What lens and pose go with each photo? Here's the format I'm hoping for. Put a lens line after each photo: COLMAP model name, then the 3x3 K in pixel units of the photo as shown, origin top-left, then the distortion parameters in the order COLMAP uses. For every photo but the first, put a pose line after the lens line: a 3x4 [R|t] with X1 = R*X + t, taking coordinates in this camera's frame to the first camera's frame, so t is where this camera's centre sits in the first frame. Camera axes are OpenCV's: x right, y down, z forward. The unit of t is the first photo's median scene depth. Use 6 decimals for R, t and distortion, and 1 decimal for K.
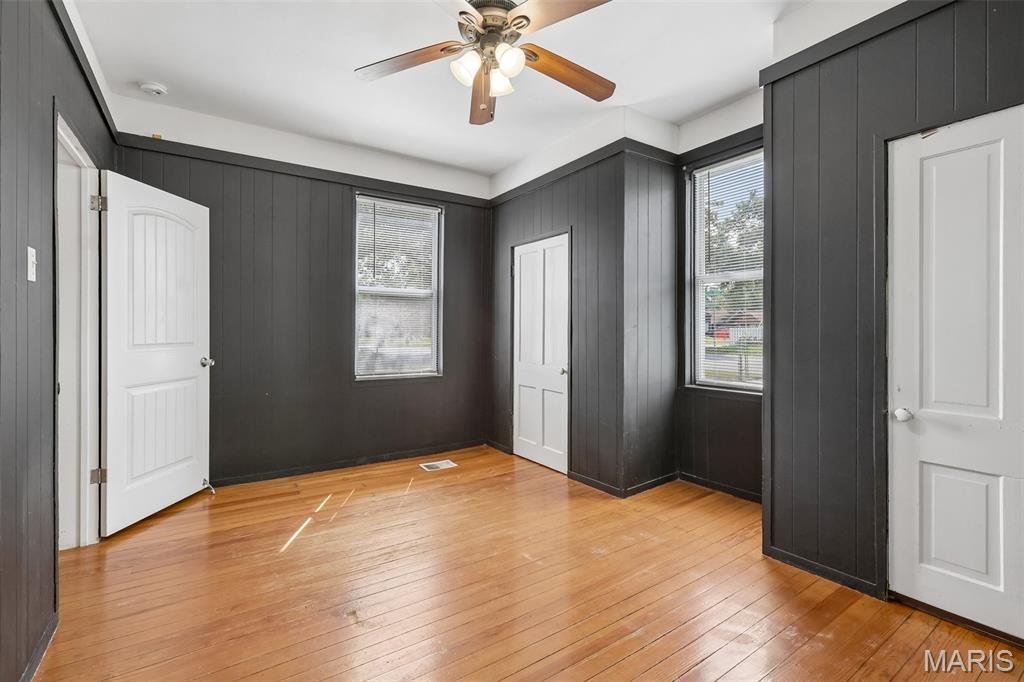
lens RADIAL K [[461.8, 0, 510.8], [0, 461.8, 324.7], [0, 0, 1]] dist [-0.016529, 0.000094]
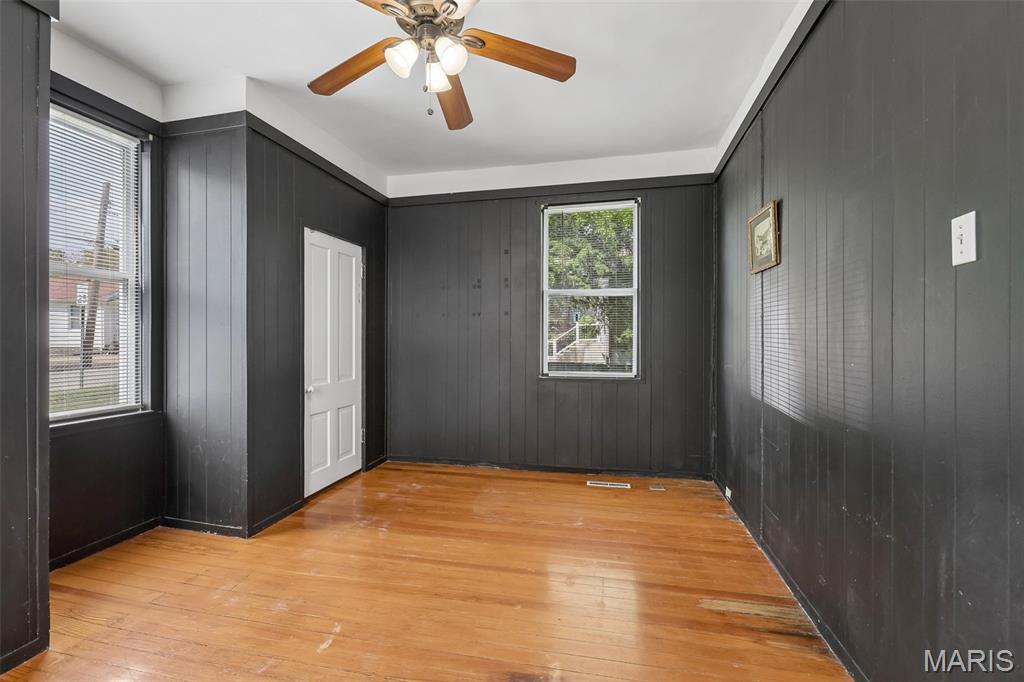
lens RADIAL K [[457.9, 0, 506.5], [0, 457.9, 344.2], [0, 0, 1]] dist [-0.000157, 0.000384]
pose [[-0.693966, -0.005044, 0.719990, -0.862621], [-0.006178, 0.999980, 0.001051, 0.017522], [-0.719982, -0.003719, -0.693983, 1.612034]]
